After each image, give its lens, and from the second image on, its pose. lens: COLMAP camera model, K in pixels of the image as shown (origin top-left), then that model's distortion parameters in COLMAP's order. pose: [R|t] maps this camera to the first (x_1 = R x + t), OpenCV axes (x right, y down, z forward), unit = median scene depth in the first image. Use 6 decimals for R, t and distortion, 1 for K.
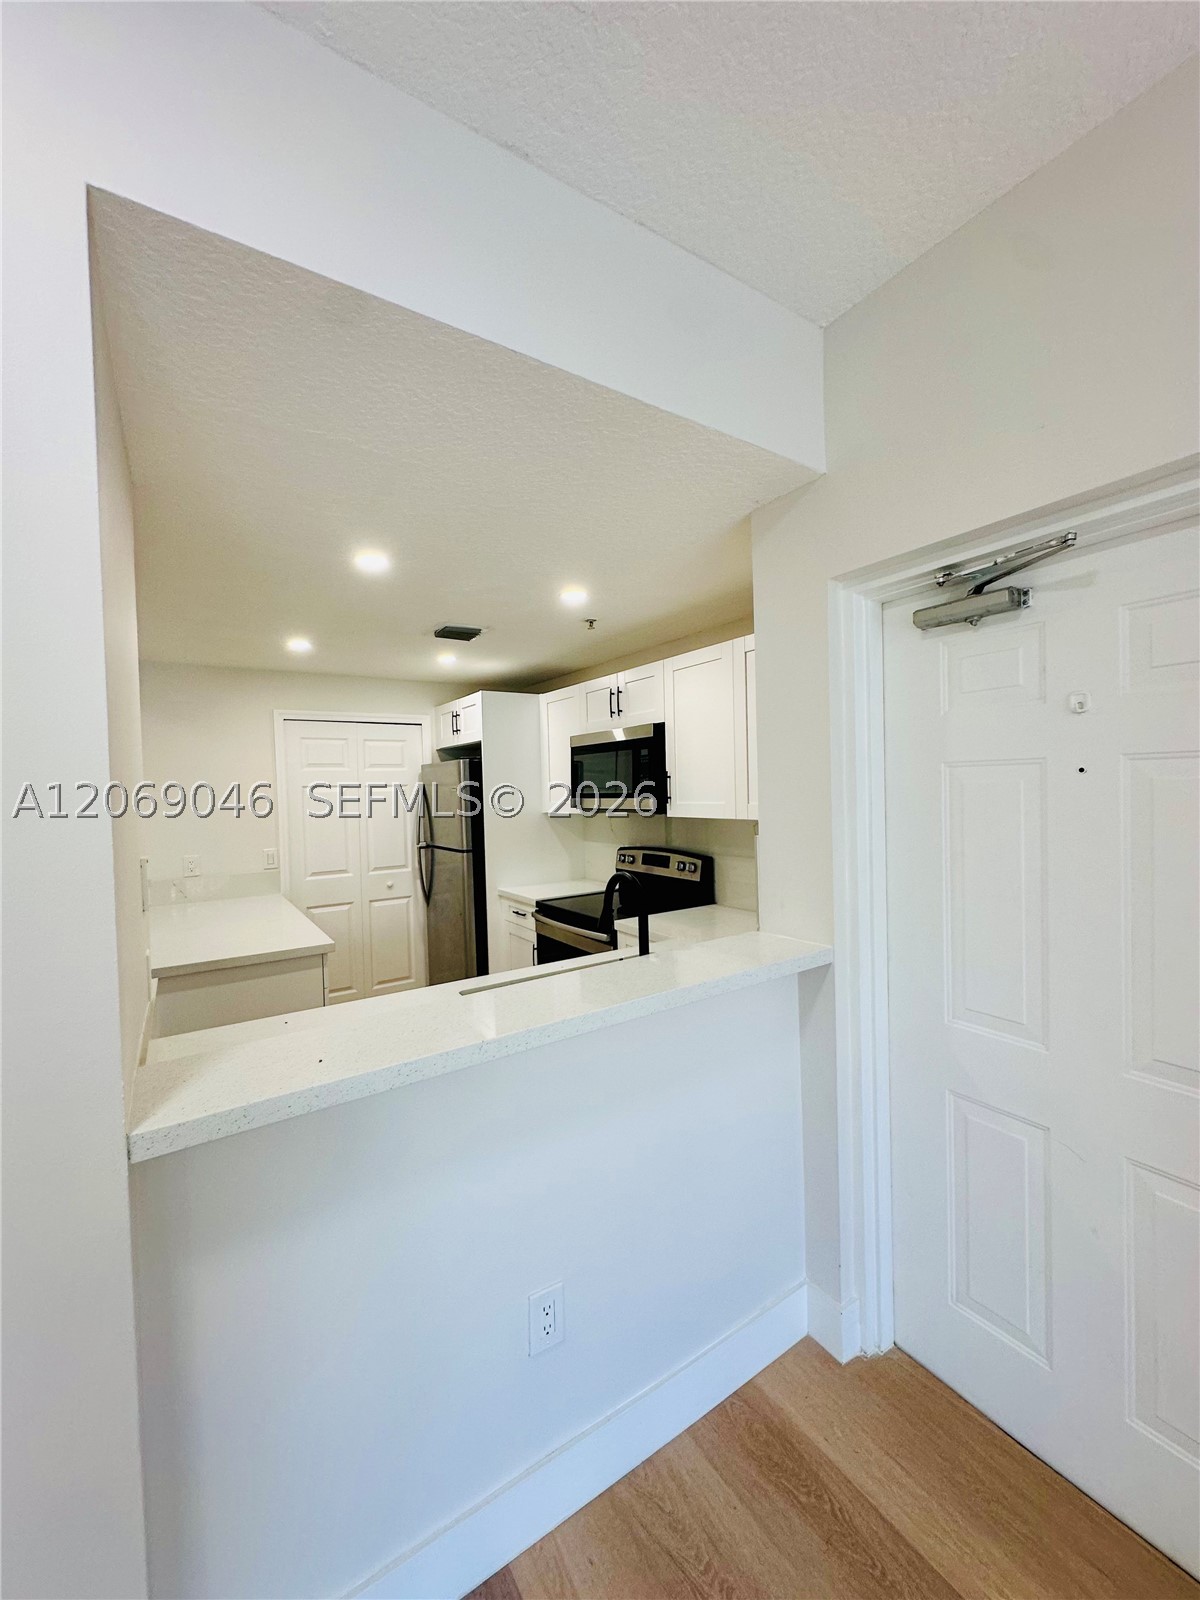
lens RADIAL K [[636.7, 0, 601.9], [0, 636.7, 803.1], [0, 0, 1]] dist [0.000817, 0.000205]
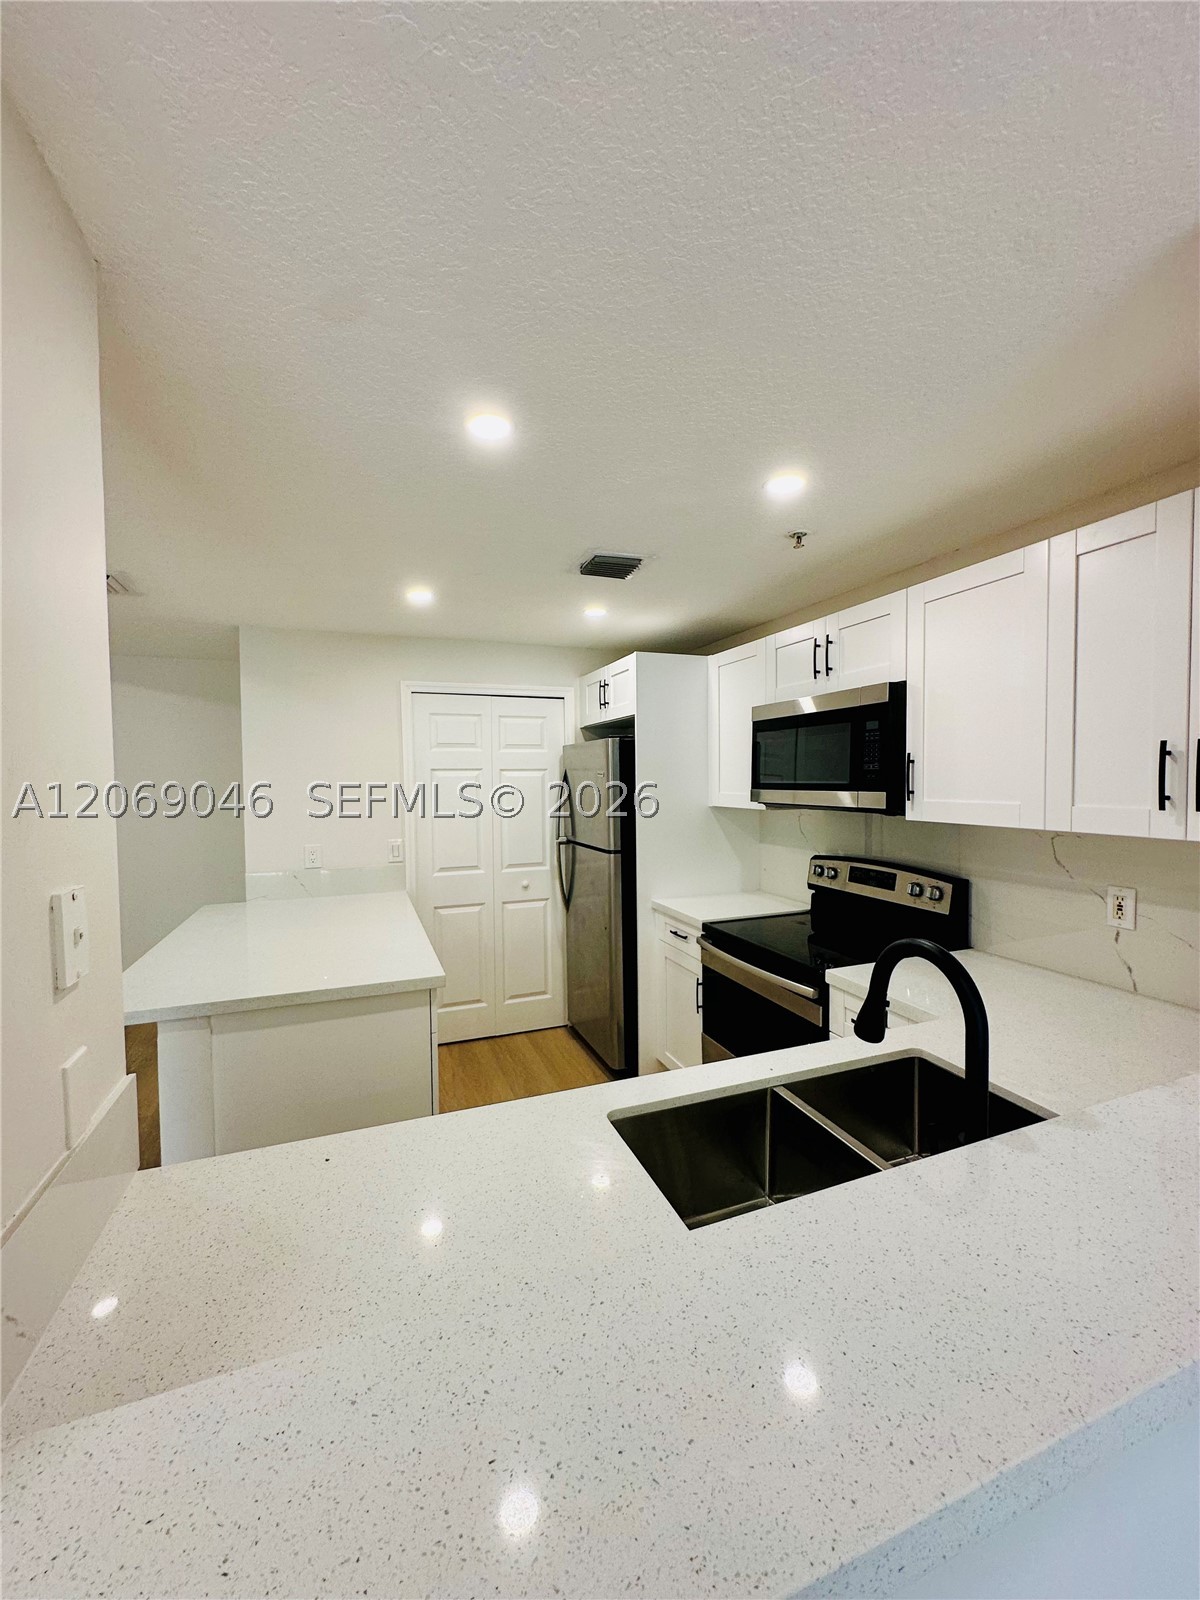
lens RADIAL K [[638.6, 0, 604.9], [0, 638.6, 797.6], [0, 0, 1]] dist [-0.000739, -0.000014]
pose [[0.976632, 0.021527, -0.213836, -0.054642], [-0.018677, 0.999708, 0.015341, -0.005743], [0.214104, -0.010989, 0.976749, 0.216920]]
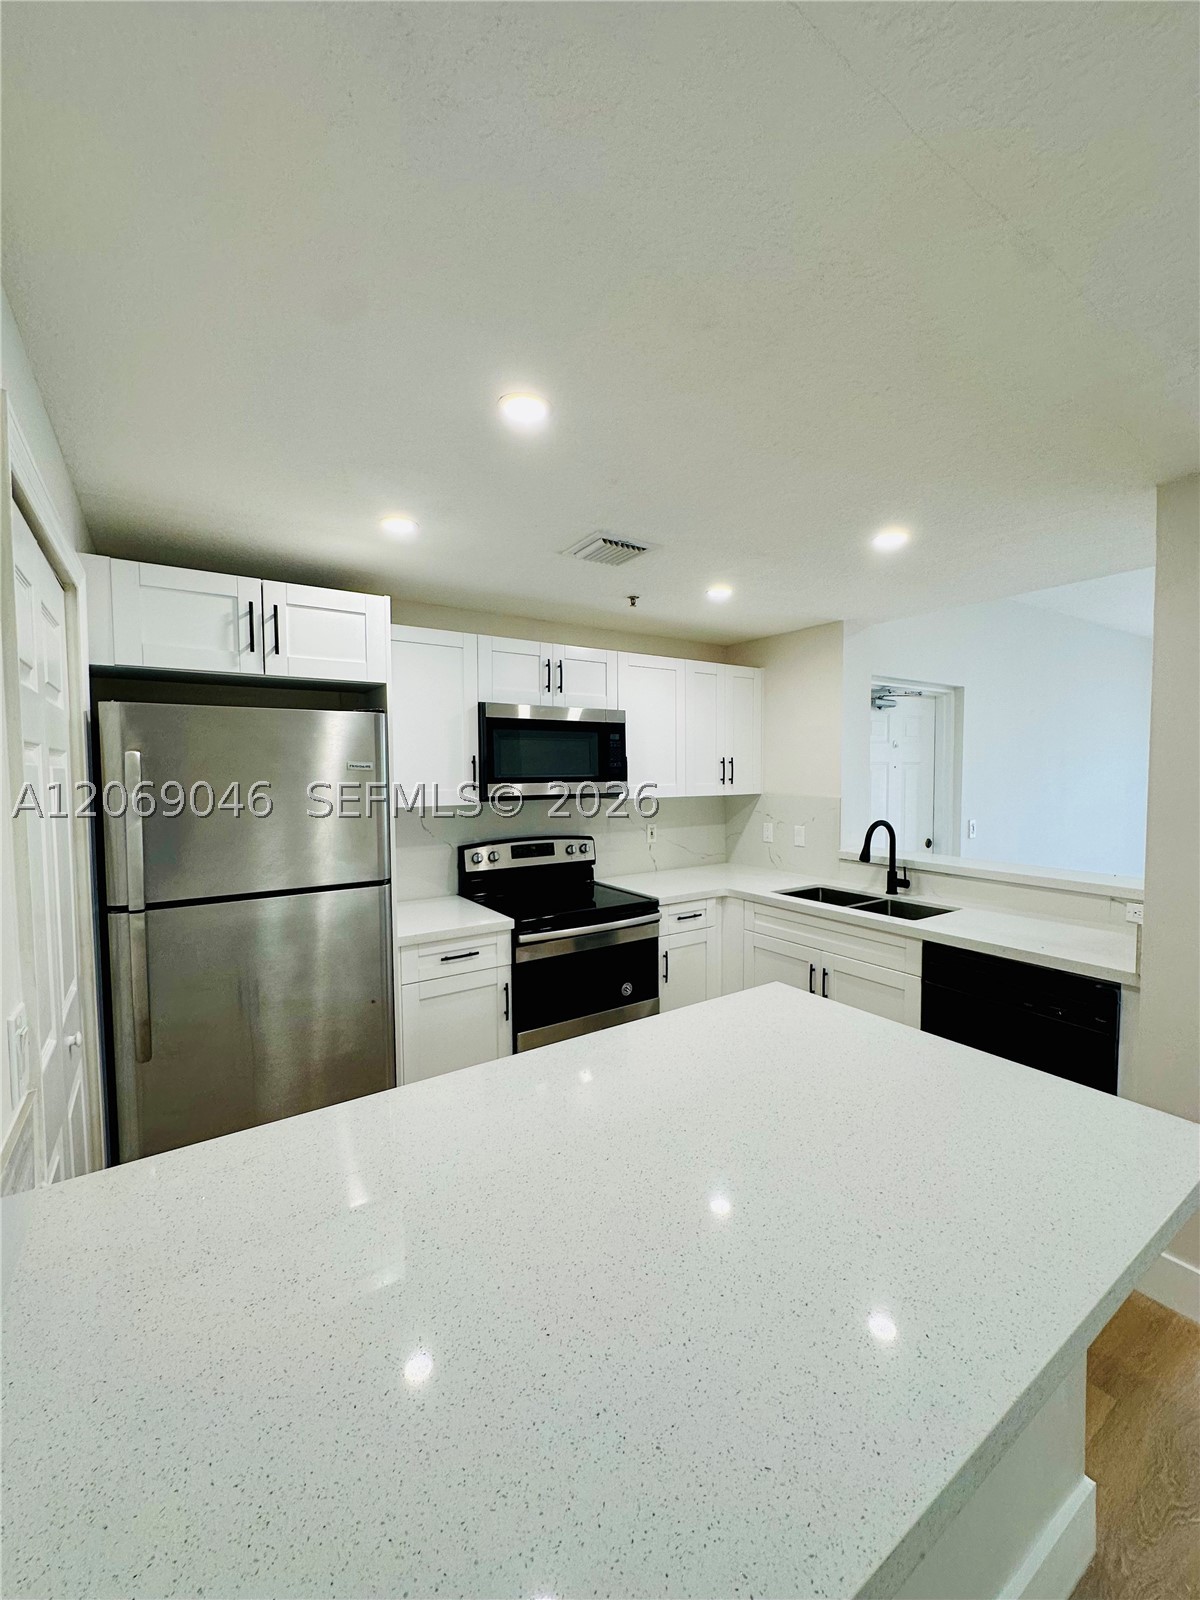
lens RADIAL K [[638.6, 0, 604.9], [0, 638.6, 797.6], [0, 0, 1]] dist [-0.000739, -0.000014]
pose [[-0.012611, -0.018696, 0.999746, -0.794137], [0.024631, 0.999516, 0.019002, -0.001775], [-0.999617, 0.024865, -0.012144, 0.850051]]
